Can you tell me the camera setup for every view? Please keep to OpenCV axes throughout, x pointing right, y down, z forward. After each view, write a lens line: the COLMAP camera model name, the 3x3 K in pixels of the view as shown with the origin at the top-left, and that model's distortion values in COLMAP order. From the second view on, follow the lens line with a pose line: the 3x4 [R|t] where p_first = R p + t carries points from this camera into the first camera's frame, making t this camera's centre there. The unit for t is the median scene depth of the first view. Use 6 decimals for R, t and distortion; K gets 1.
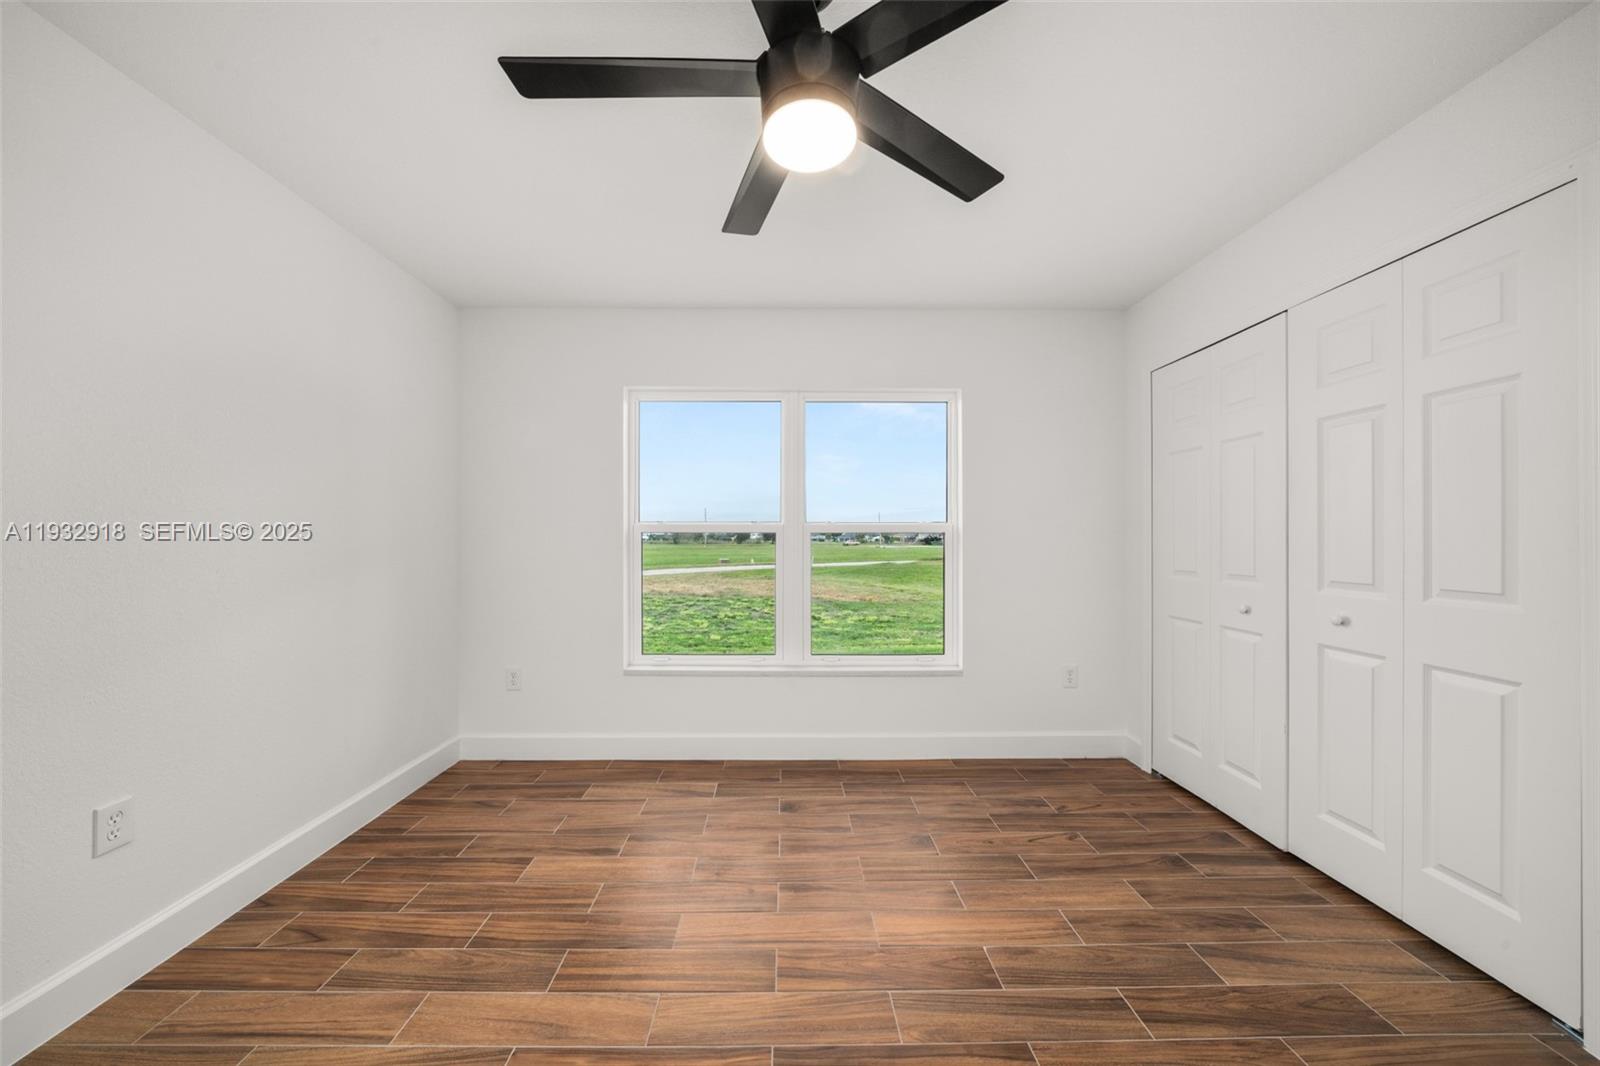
lens RADIAL K [[545.4, 0, 780.4], [0, 545.4, 536.4], [0, 0, 1]] dist [-0.008125, 0.000099]
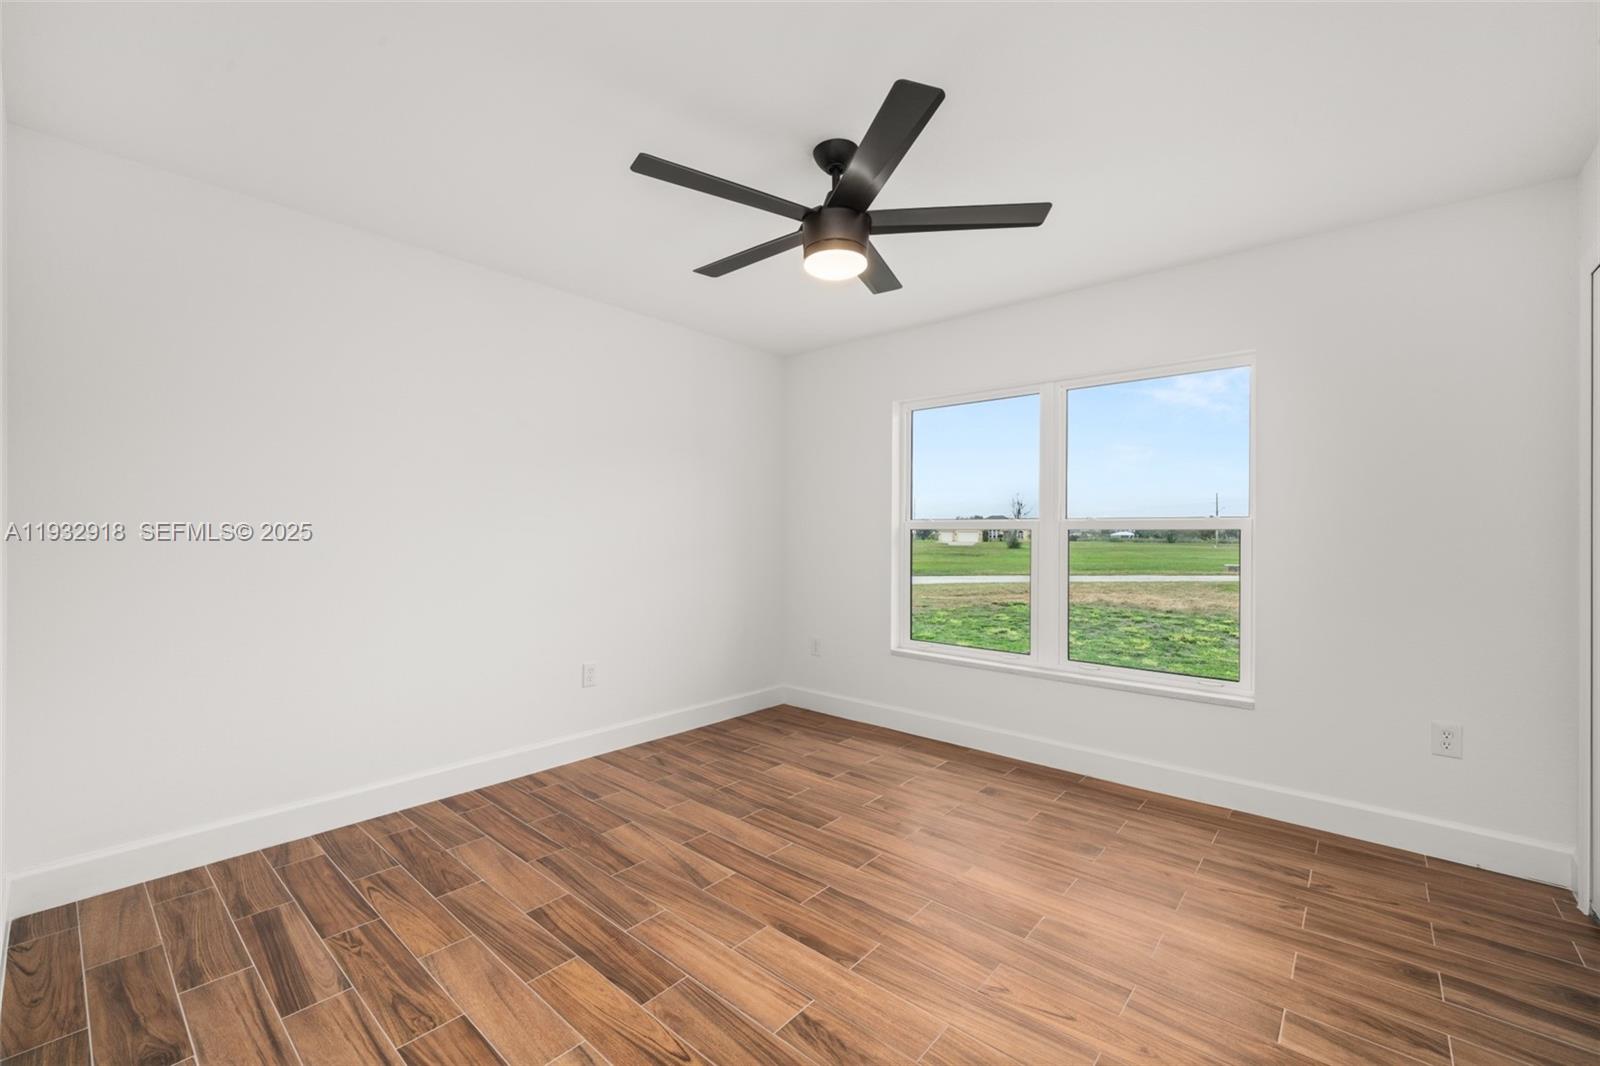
lens RADIAL K [[643.7, 0, 786.9], [0, 643.7, 542.6], [0, 0, 1]] dist [-0.002358, 0.000125]
pose [[0.748506, 0.013217, -0.662996, 0.586432], [-0.002944, 0.999858, 0.016609, -0.003326], [0.663121, -0.010480, 0.748439, -0.201920]]
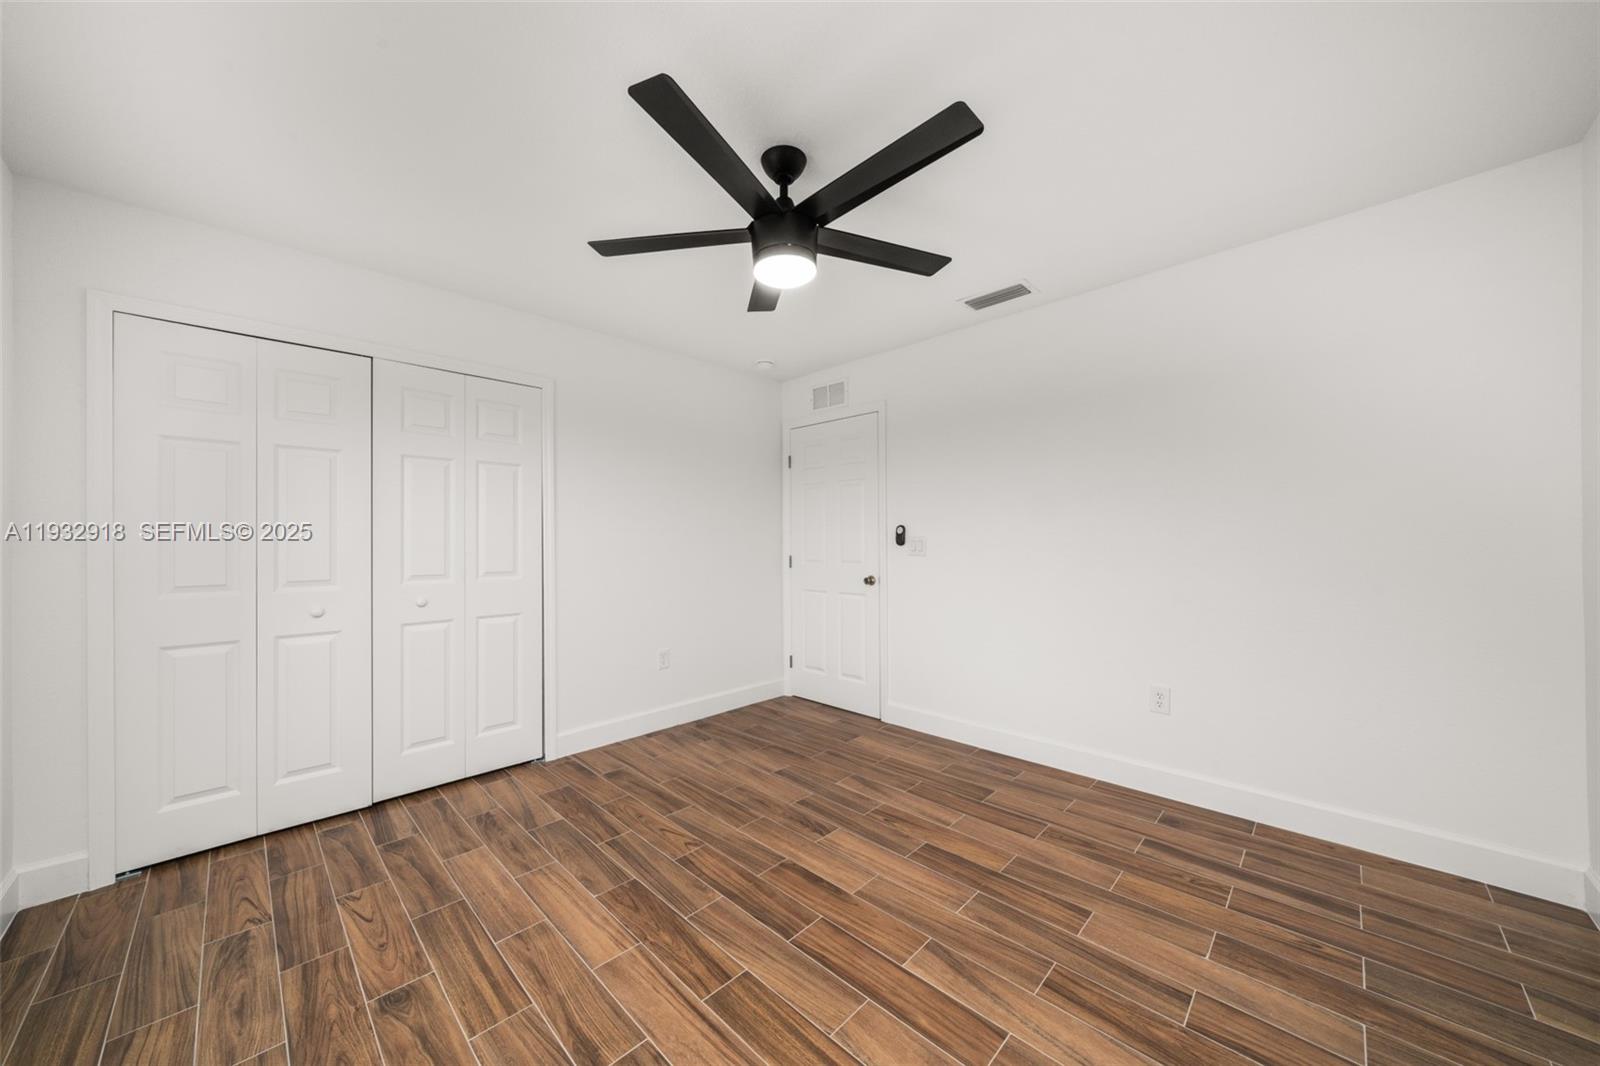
lens RADIAL K [[555.7, 0, 787.8], [0, 555.7, 531.9], [0, 0, 1]] dist [-0.006896, 0.000247]
pose [[-0.705283, 0.017909, 0.708699, -0.541197], [0.005327, 0.999787, -0.019963, 0.004447], [-0.708906, -0.010305, -0.705228, 1.095190]]
